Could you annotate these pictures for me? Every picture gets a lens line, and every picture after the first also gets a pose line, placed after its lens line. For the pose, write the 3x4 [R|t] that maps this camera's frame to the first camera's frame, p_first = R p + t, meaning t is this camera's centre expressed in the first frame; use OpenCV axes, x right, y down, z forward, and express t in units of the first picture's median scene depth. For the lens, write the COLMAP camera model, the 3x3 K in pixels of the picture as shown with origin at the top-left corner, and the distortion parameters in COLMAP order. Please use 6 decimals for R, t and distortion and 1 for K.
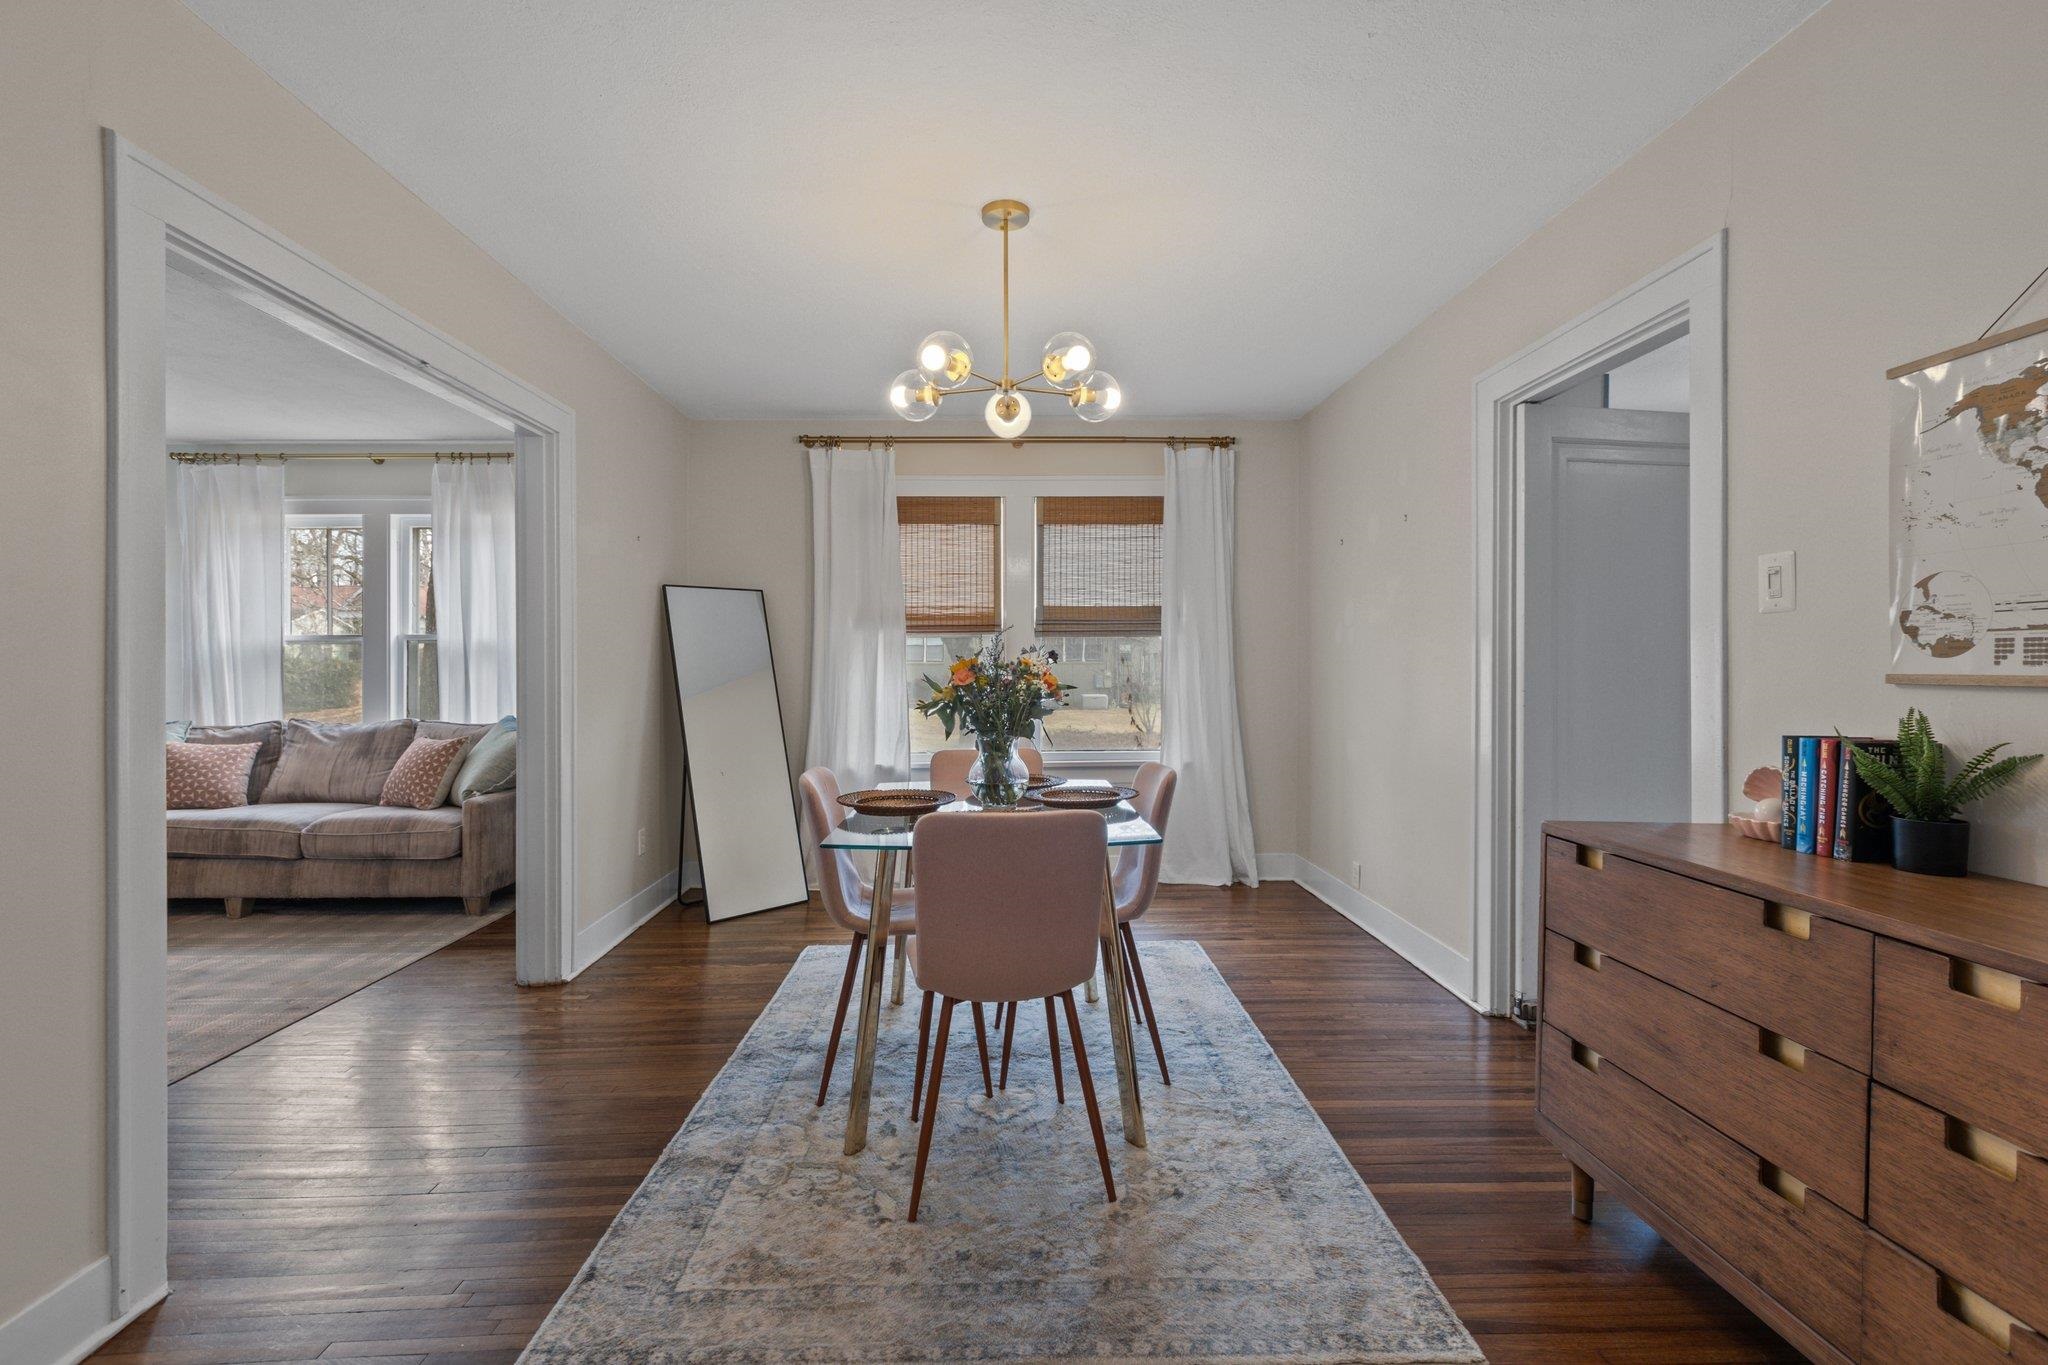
lens RADIAL K [[938.4, 0, 1027.7], [0, 938.4, 662.1], [0, 0, 1]] dist [0.000447, 0.000105]
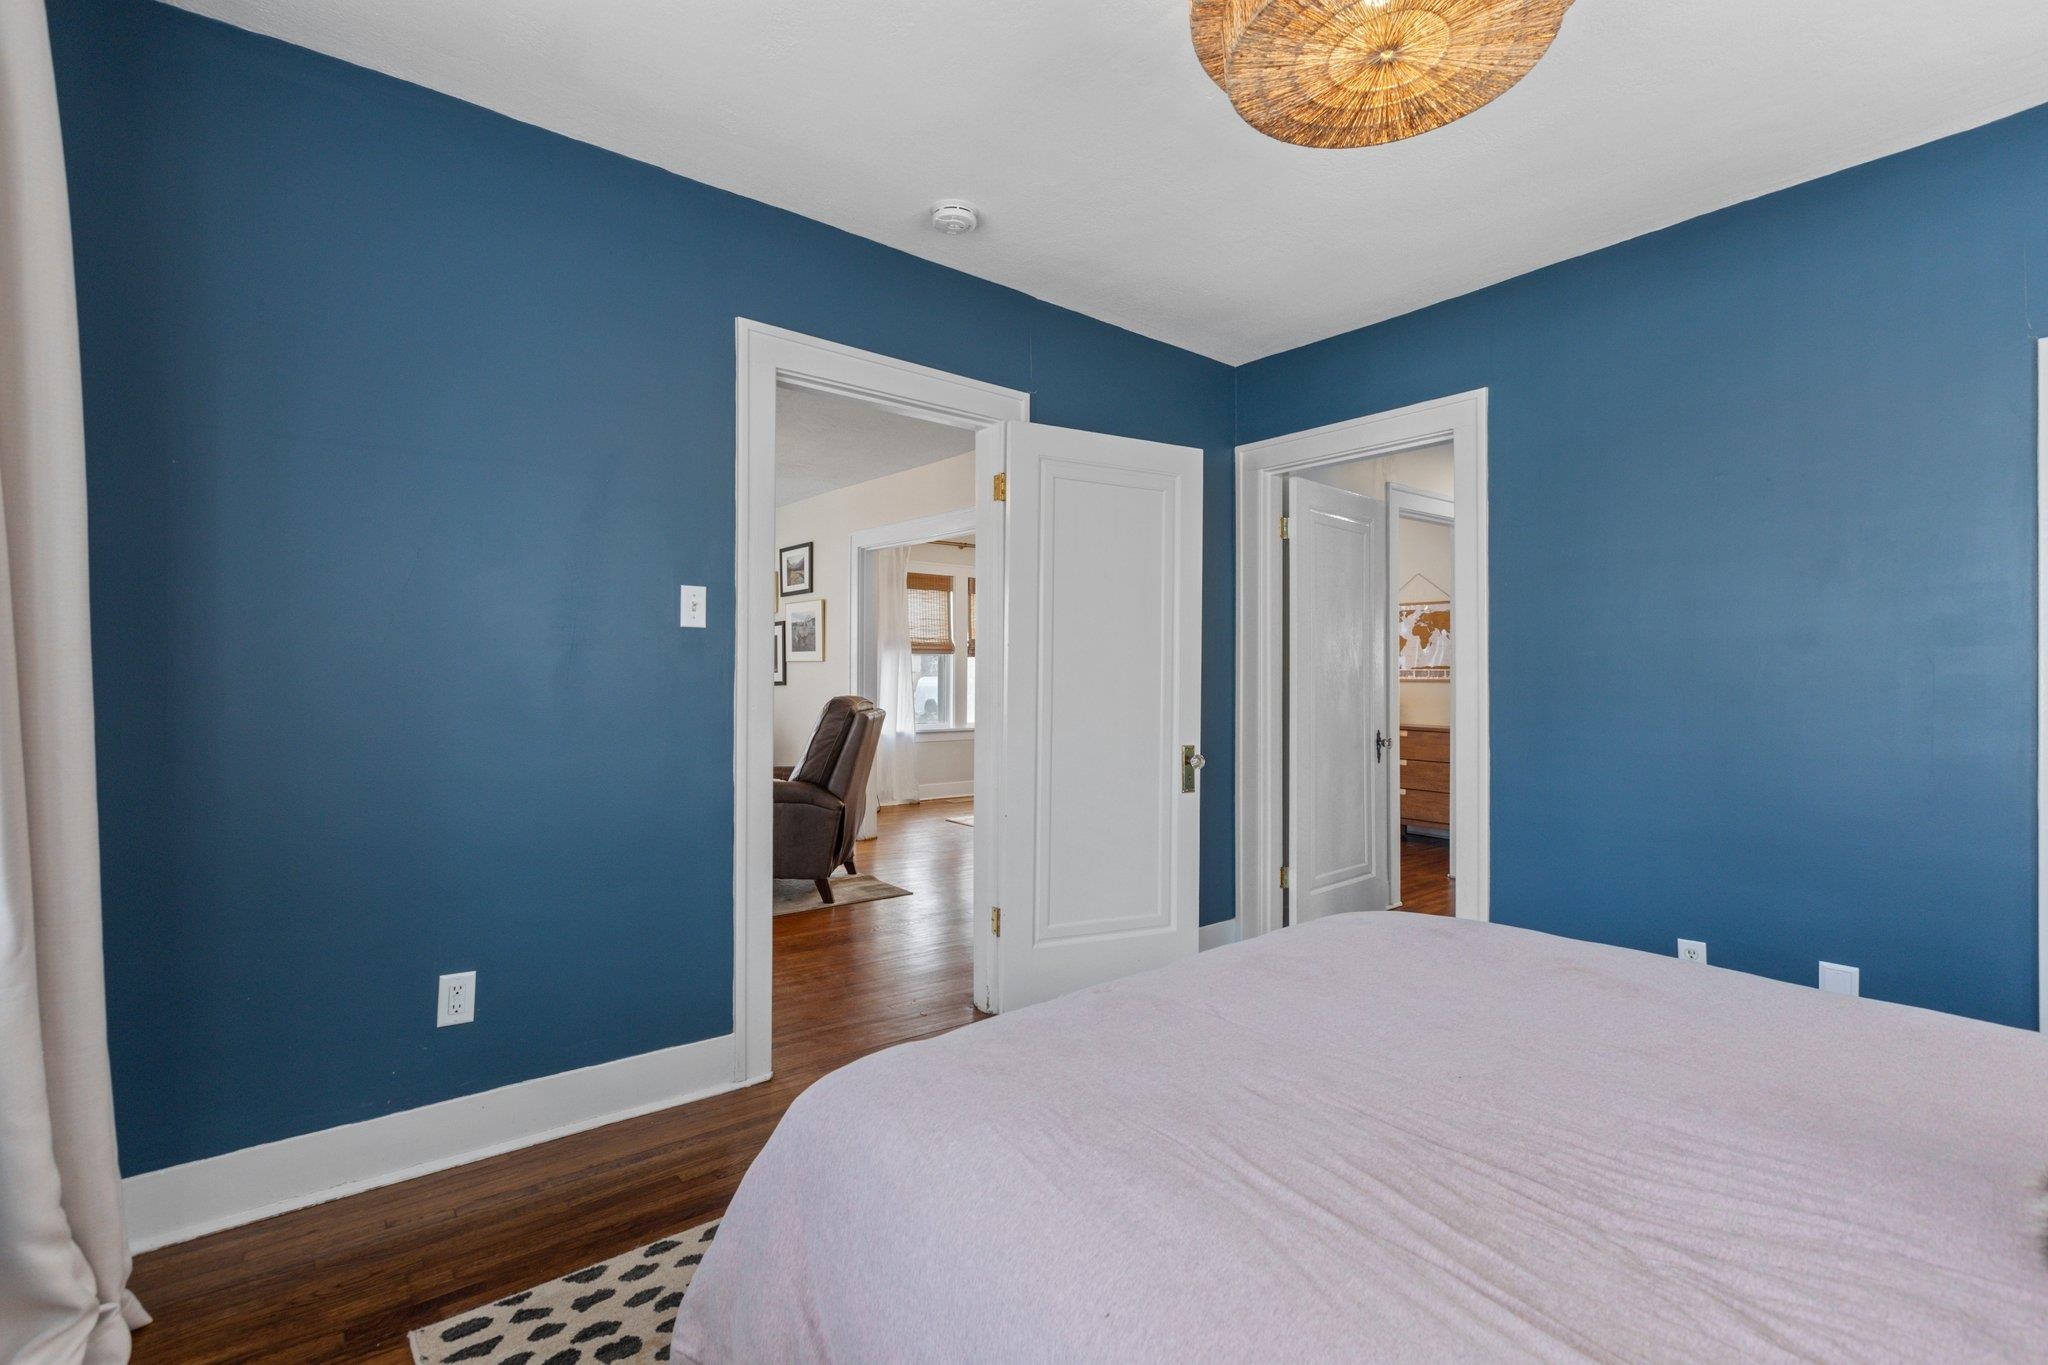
lens RADIAL K [[938.4, 0, 1018.5], [0, 938.4, 678.1], [0, 0, 1]] dist [0.000447, 0.000105]
pose [[0.798737, 0.009149, 0.601611, -0.978555], [-0.015080, 0.999875, 0.004815, 0.002551], [-0.601491, -0.012918, 0.798775, -0.465324]]
